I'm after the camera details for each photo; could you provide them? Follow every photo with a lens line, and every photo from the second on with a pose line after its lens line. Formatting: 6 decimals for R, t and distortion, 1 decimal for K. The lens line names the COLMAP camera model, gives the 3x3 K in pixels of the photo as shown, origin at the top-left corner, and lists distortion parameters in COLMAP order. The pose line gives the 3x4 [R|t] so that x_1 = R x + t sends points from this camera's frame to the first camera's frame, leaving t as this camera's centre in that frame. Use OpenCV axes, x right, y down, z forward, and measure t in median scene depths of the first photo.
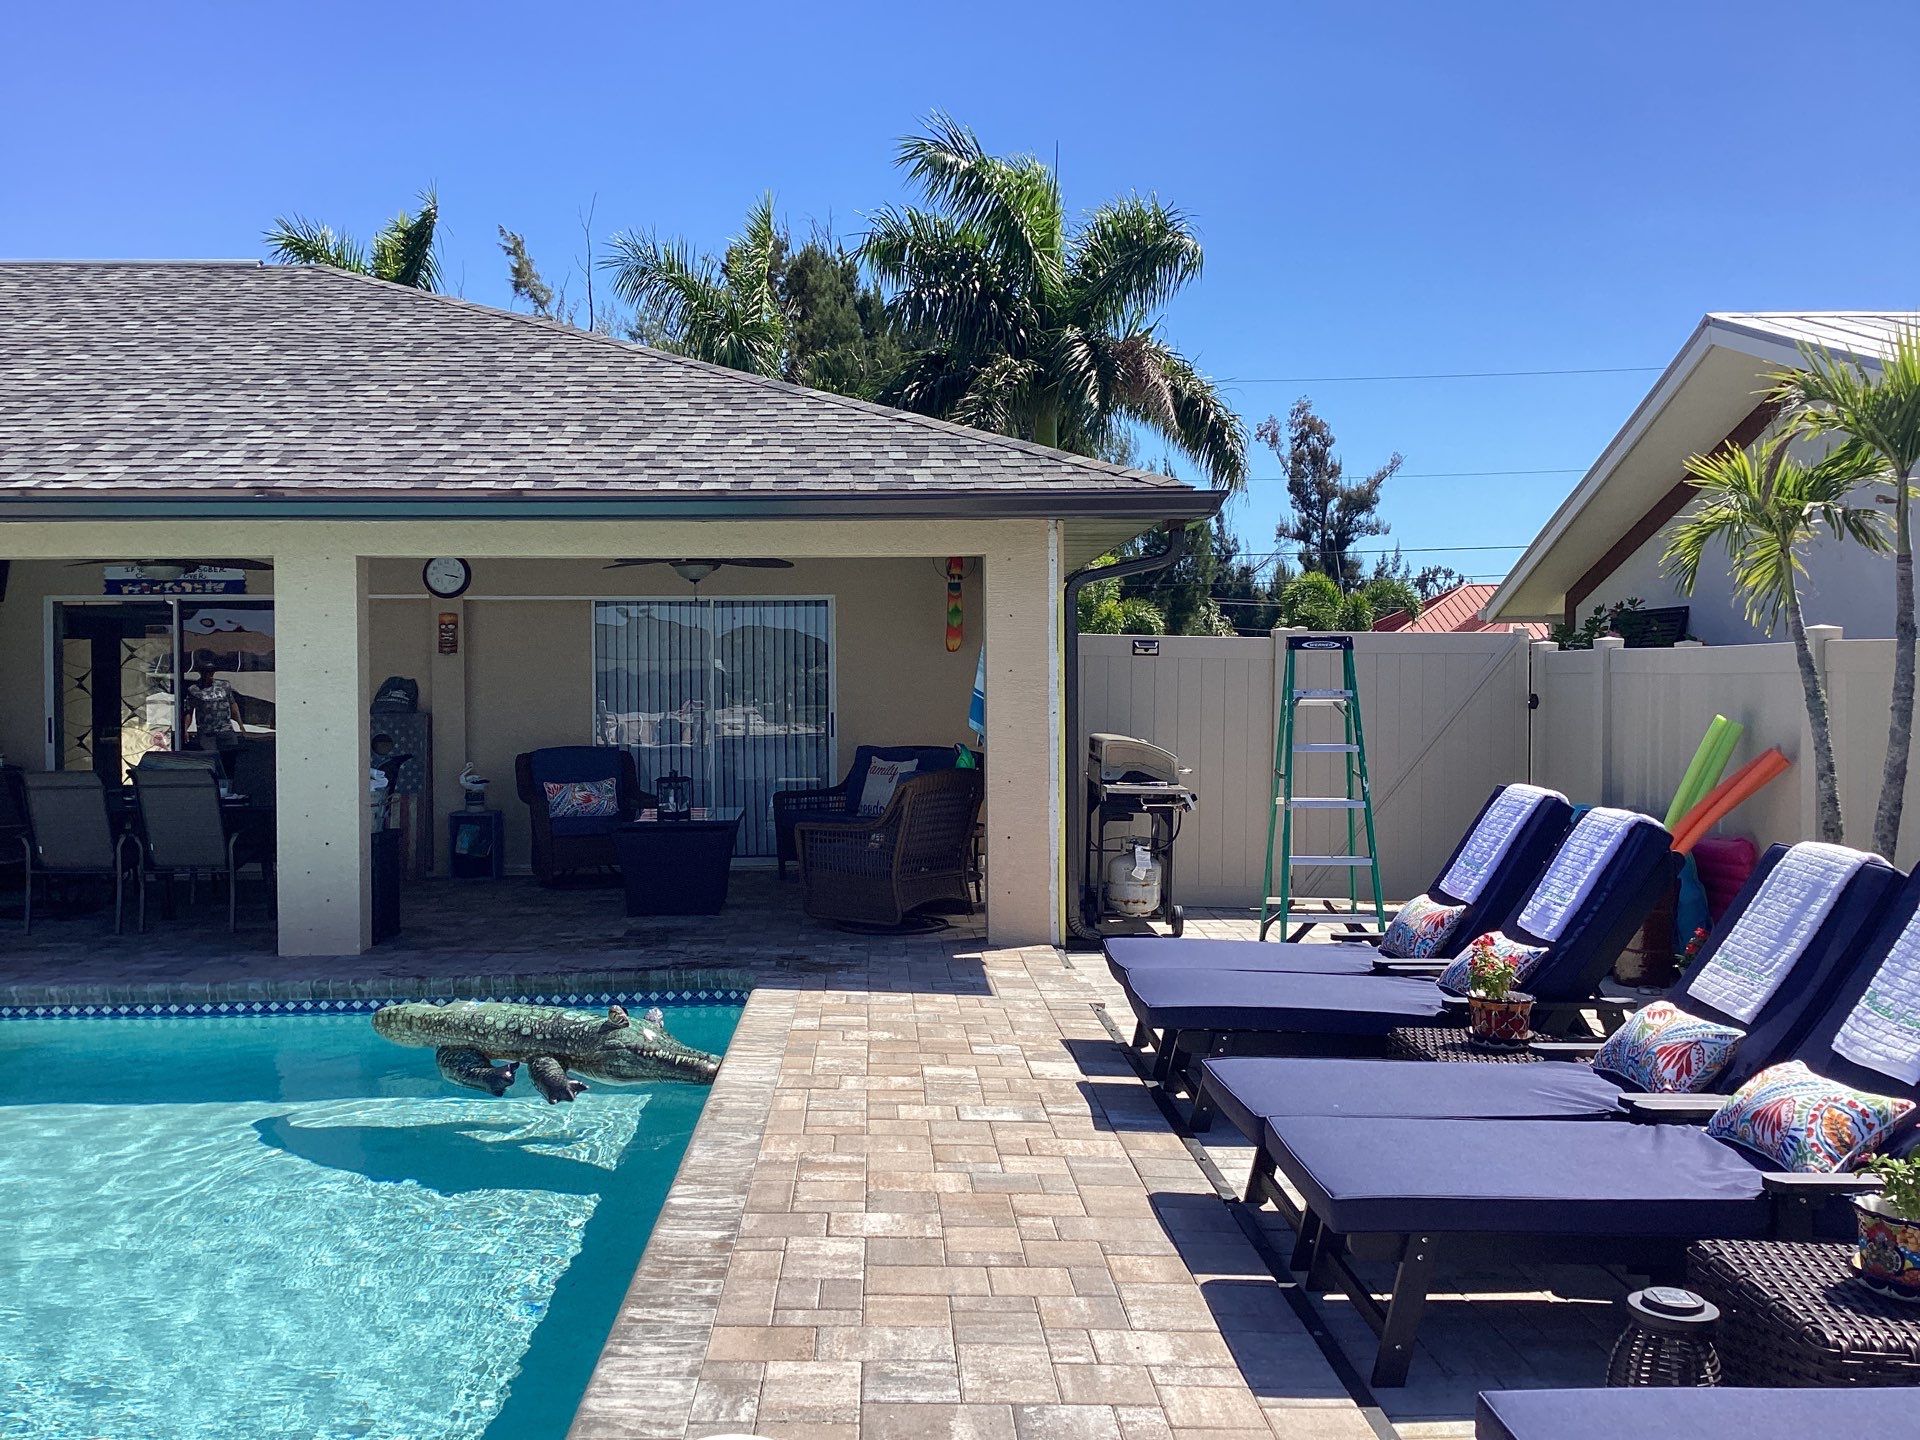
lens RADIAL K [[1733.1, 0, 912.9], [0, 1733.1, 718.0], [0, 0, 1]] dist [0.089303, -0.144340]
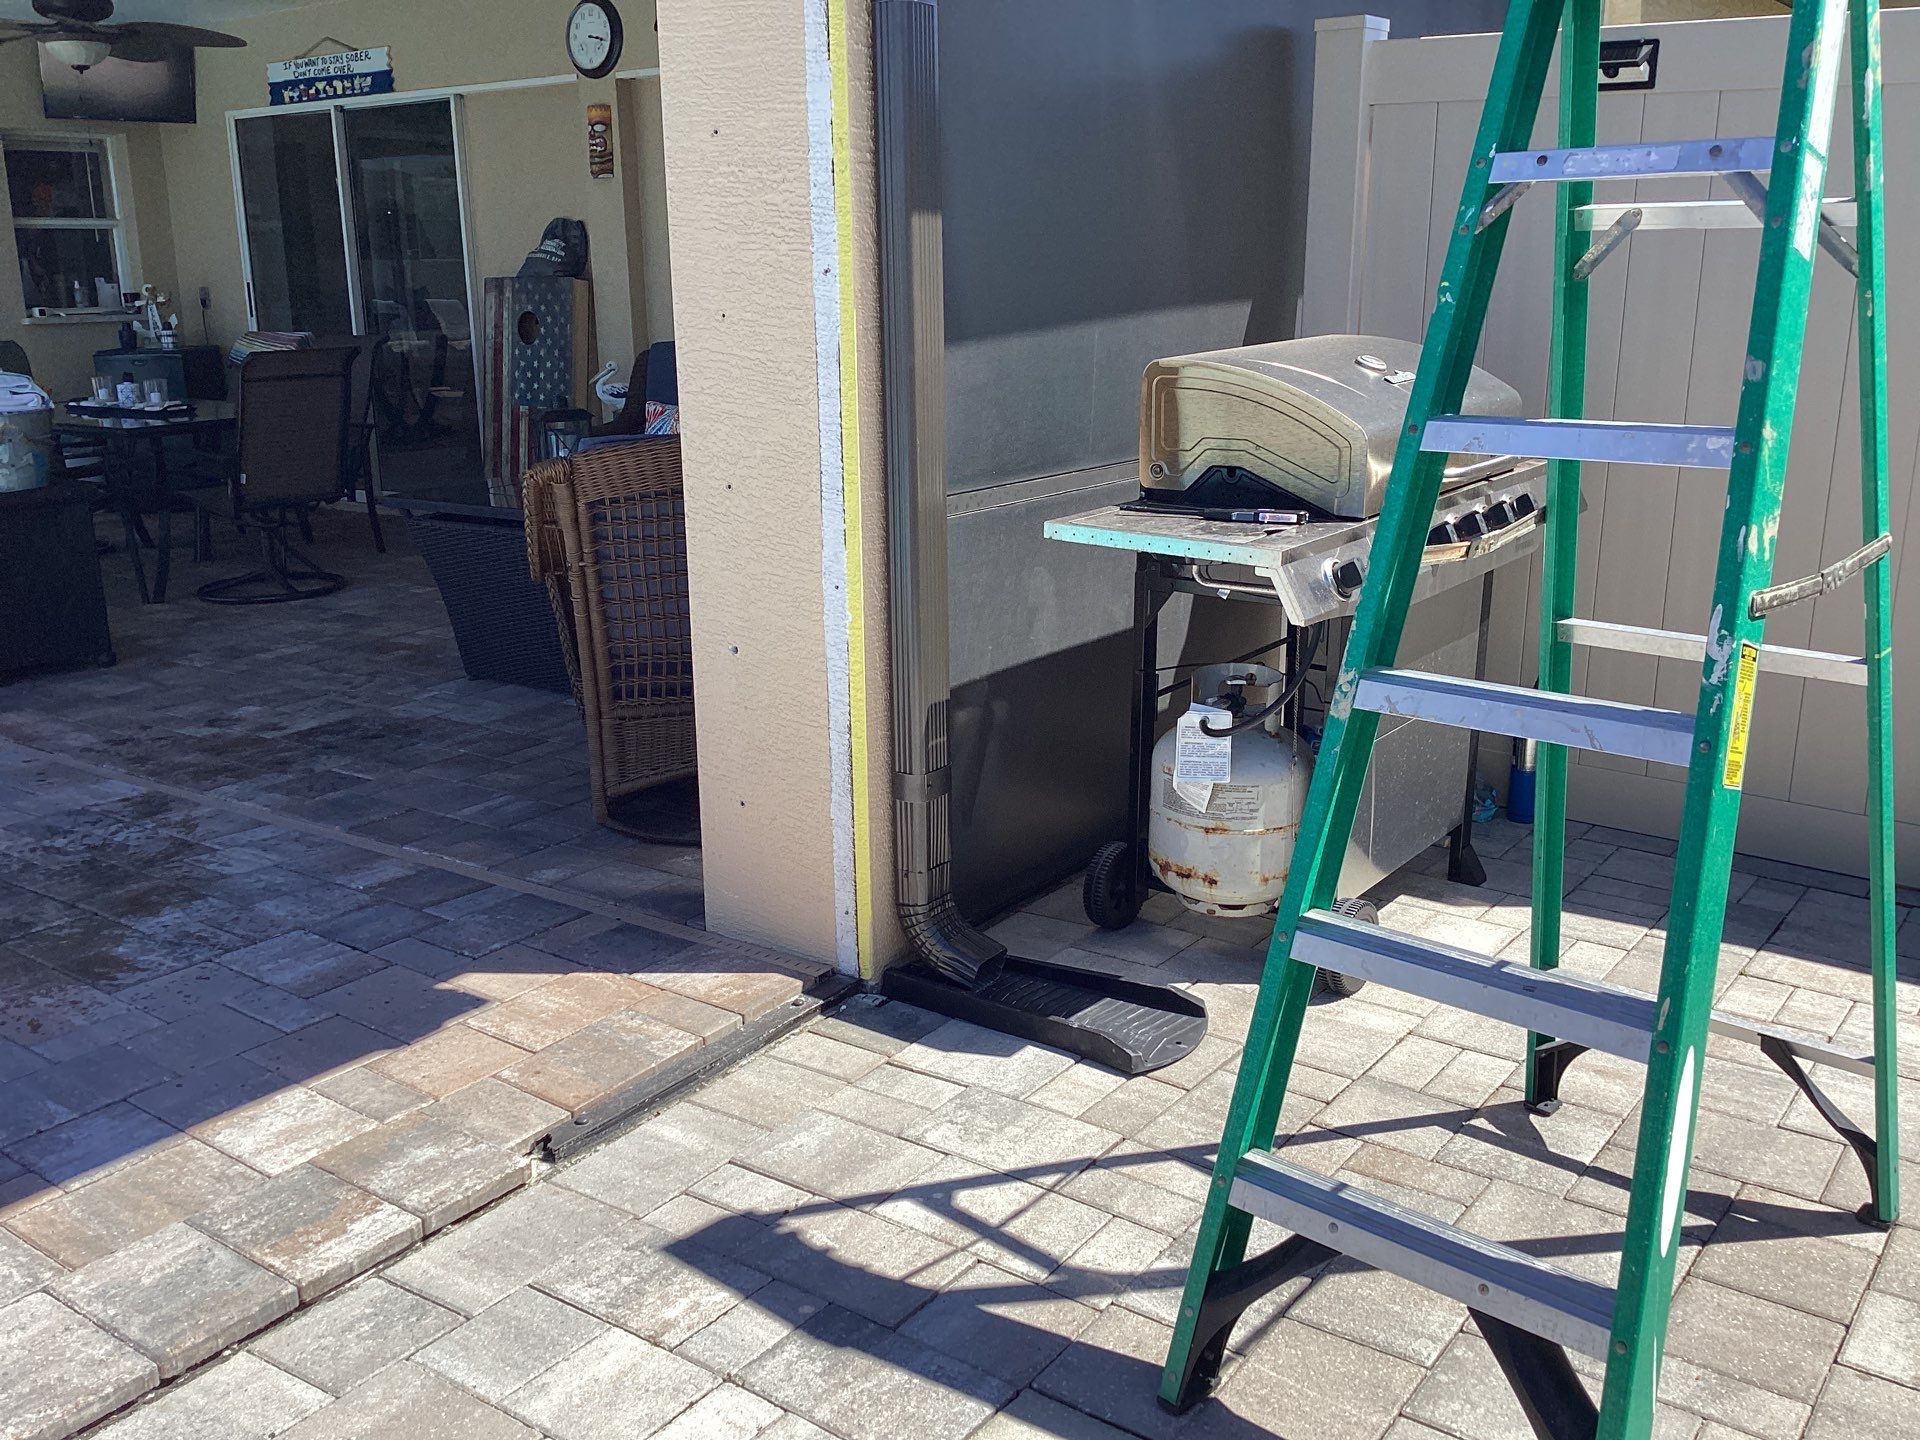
lens RADIAL K [[1733.1, 0, 957.3], [0, 1733.1, 725.5], [0, 0, 1]] dist [0.089303, -0.144340]
pose [[0.785021, 0.151703, -0.600607, 0.262838], [0.002160, 0.968874, 0.247543, -0.002232], [0.619466, -0.195624, 0.760259, 0.661676]]
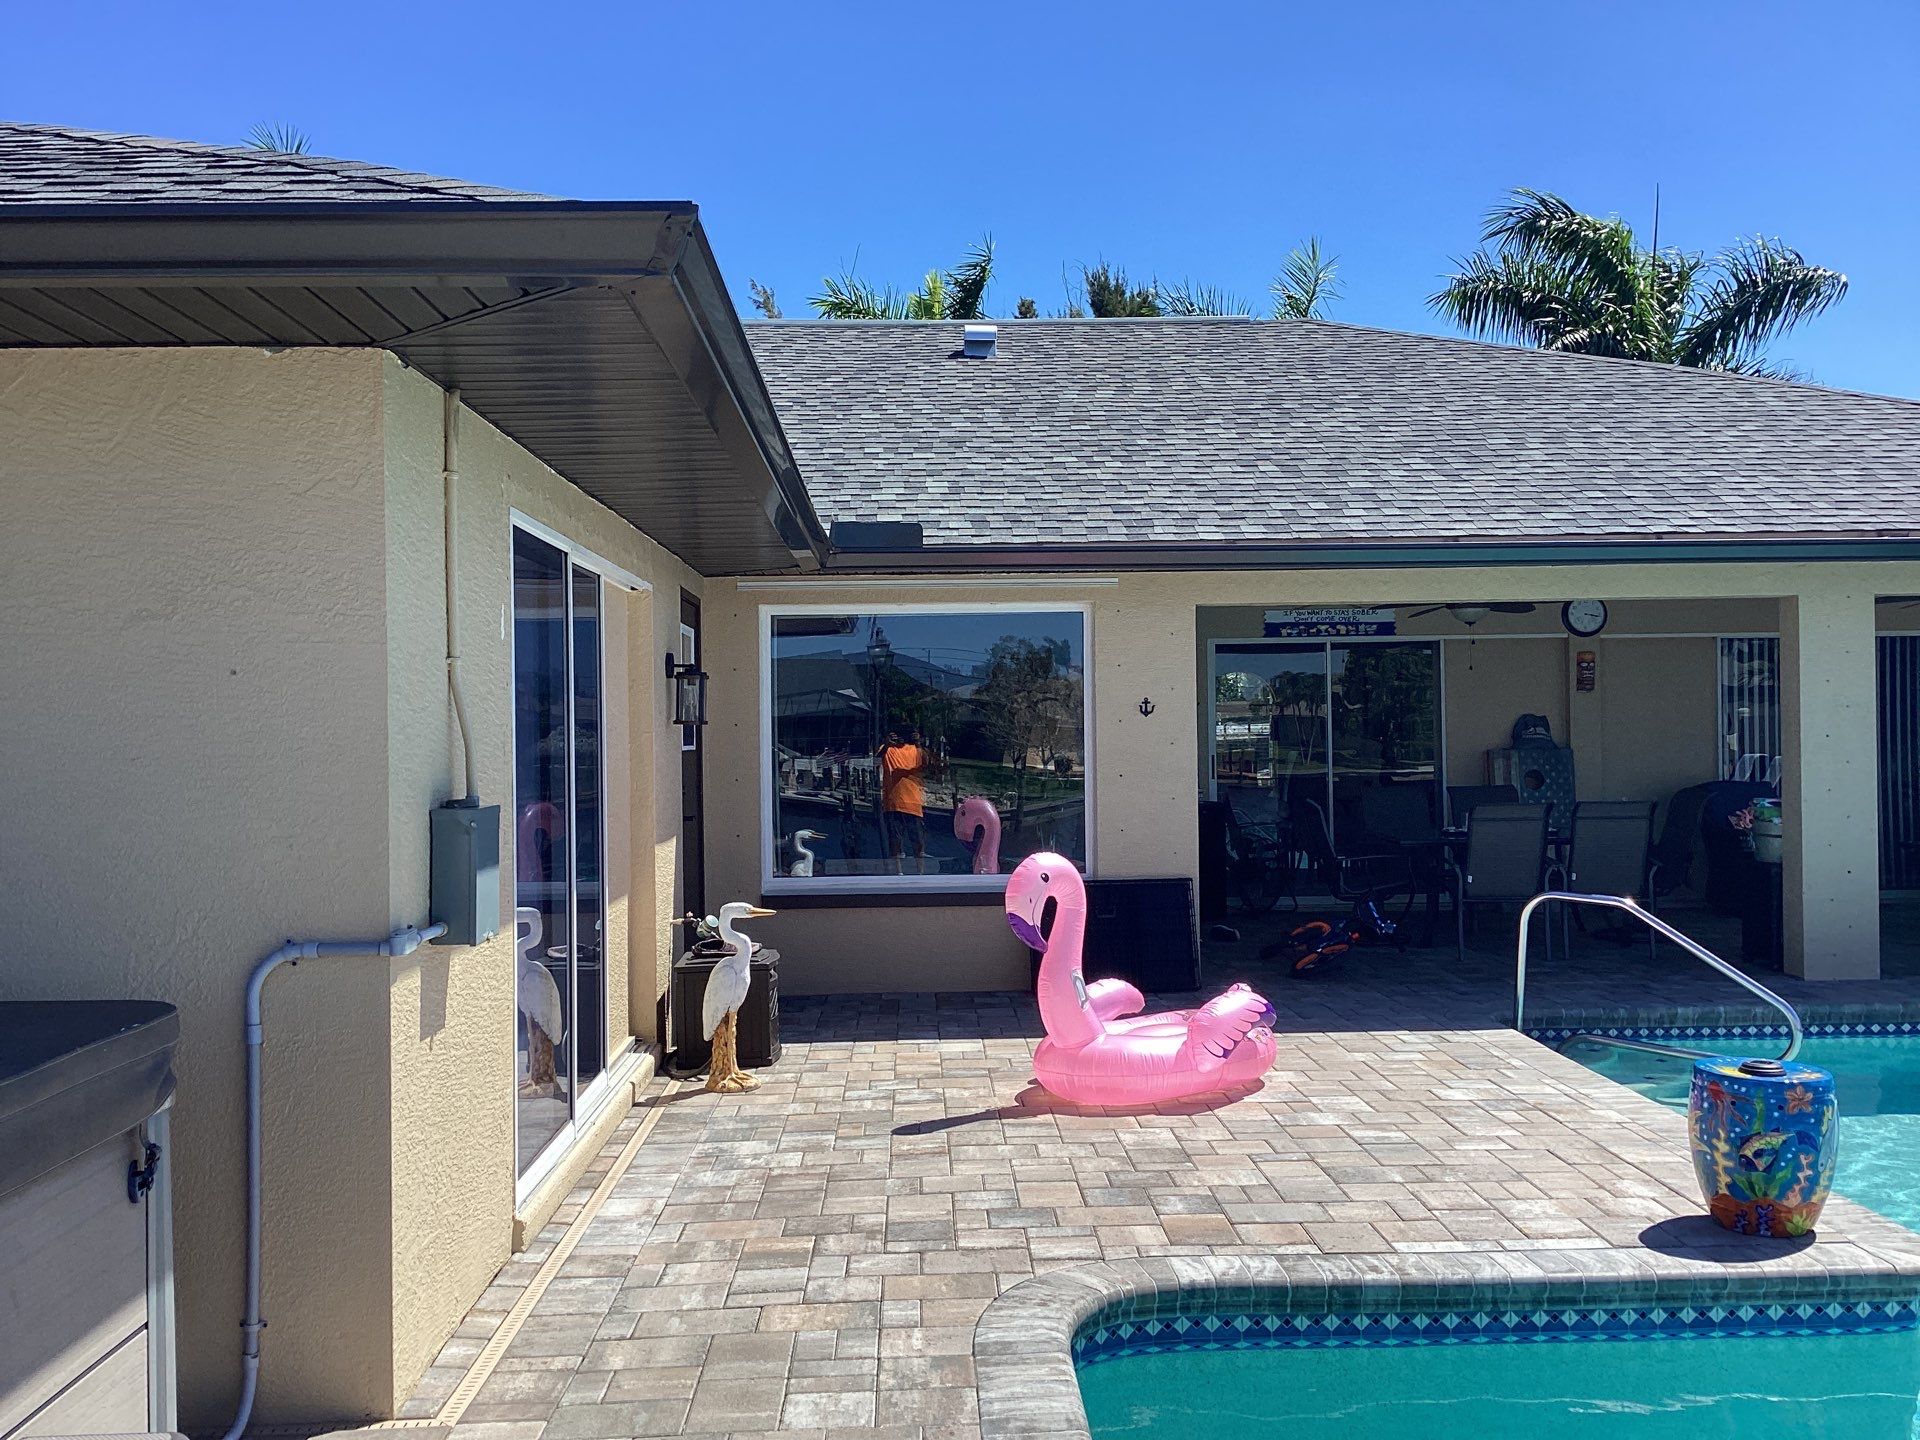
lens RADIAL K [[1733.1, 0, 958.5], [0, 1733.1, 710.4], [0, 0, 1]] dist [0.089303, -0.144340]
pose [[0.999918, -0.005580, 0.011487, -0.749662], [0.005931, 0.999509, -0.030770, 0.004408], [-0.011310, 0.030835, 0.999460, -0.034066]]
